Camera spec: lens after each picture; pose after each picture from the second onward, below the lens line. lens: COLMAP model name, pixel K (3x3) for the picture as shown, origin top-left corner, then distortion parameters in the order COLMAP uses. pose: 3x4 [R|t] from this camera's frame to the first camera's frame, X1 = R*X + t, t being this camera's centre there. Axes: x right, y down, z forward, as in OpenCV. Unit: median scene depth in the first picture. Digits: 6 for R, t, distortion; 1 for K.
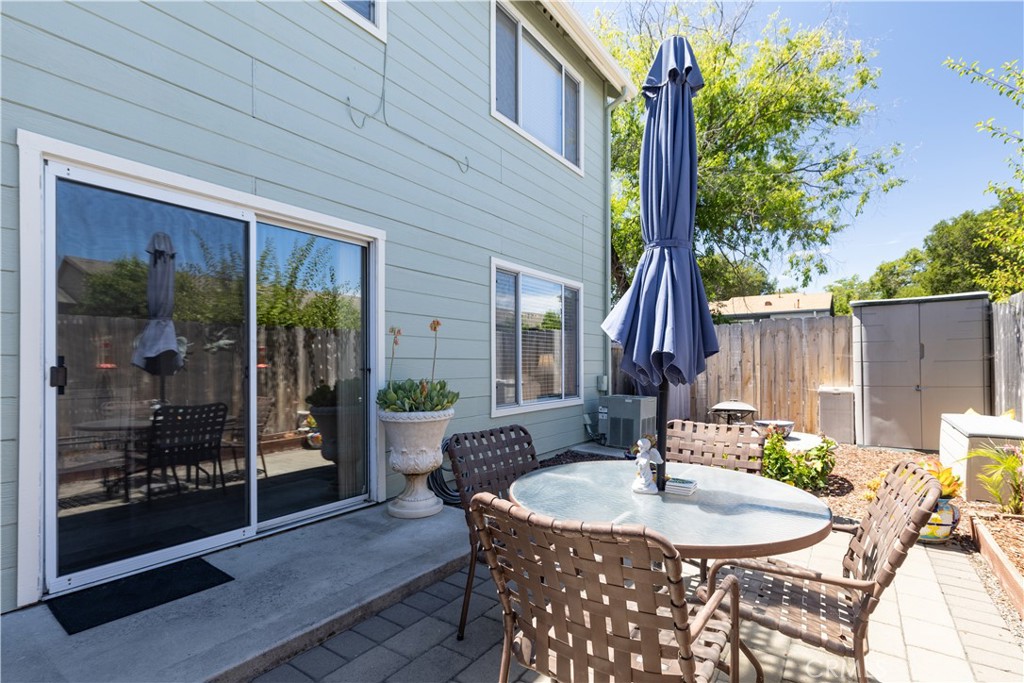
lens RADIAL K [[461.7, 0, 563.0], [0, 461.7, 361.0], [0, 0, 1]] dist [0.001863, -0.001293]
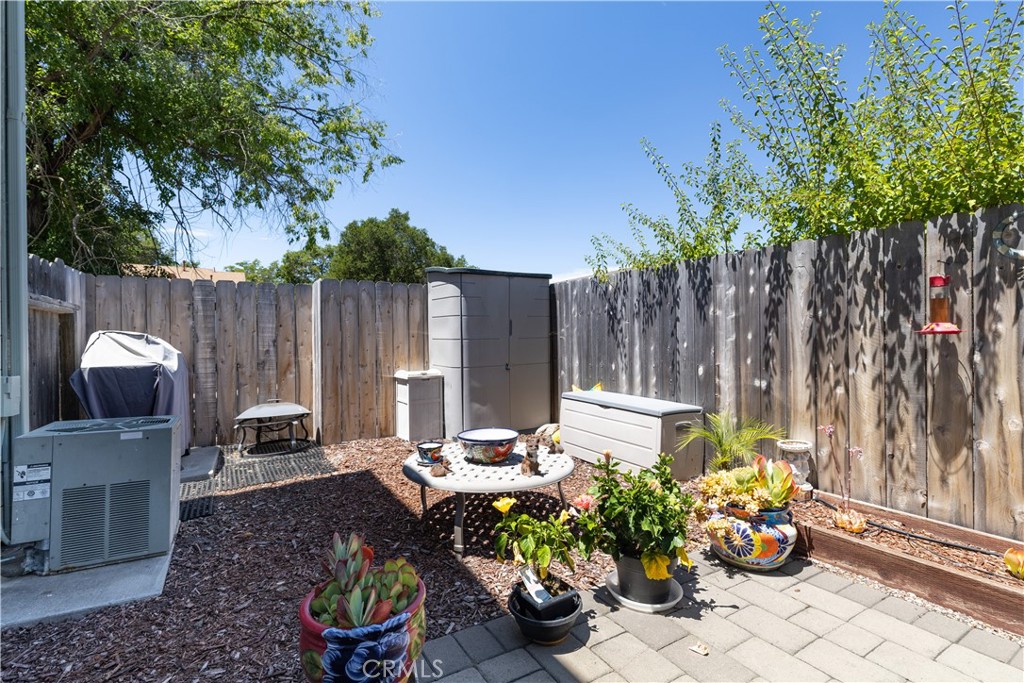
lens RADIAL K [[461.7, 0, 511.6], [0, 461.7, 336.5], [0, 0, 1]] dist [0.001863, -0.001293]
pose [[0.456450, 0.010961, 0.889681, -0.051043], [0.007089, 0.999848, -0.015955, 0.009405], [-0.889721, 0.013590, 0.456303, 0.453212]]
